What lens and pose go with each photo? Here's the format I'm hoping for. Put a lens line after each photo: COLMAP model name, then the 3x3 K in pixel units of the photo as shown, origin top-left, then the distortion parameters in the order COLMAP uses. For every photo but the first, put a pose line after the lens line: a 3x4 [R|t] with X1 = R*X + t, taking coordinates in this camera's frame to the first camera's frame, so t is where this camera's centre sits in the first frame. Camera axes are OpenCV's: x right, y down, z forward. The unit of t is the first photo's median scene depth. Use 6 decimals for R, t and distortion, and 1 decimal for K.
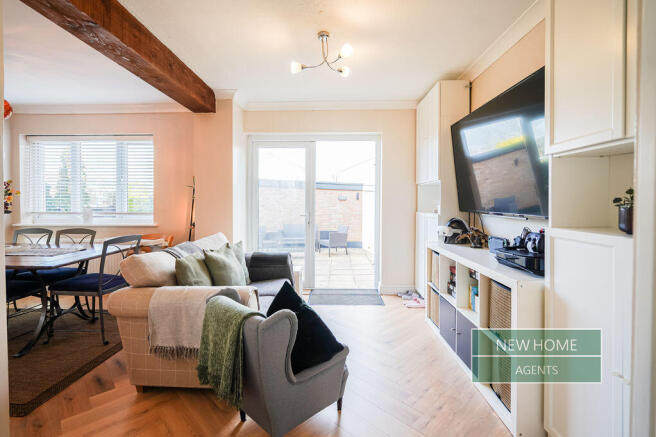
lens RADIAL K [[302.5, 0, 318.4], [0, 302.5, 205.4], [0, 0, 1]] dist [0.000211, 0.000442]
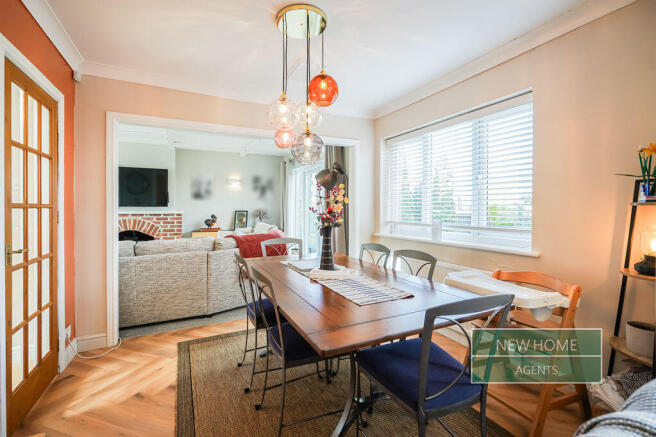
lens RADIAL K [[302.5, 0, 327.5], [0, 302.5, 213.5], [0, 0, 1]] dist [0.000211, 0.000442]
pose [[0.486321, 0.008735, -0.873737, -0.240166], [-0.003681, 0.999962, 0.007948, -0.009273], [0.873773, -0.000650, 0.486334, 0.399972]]
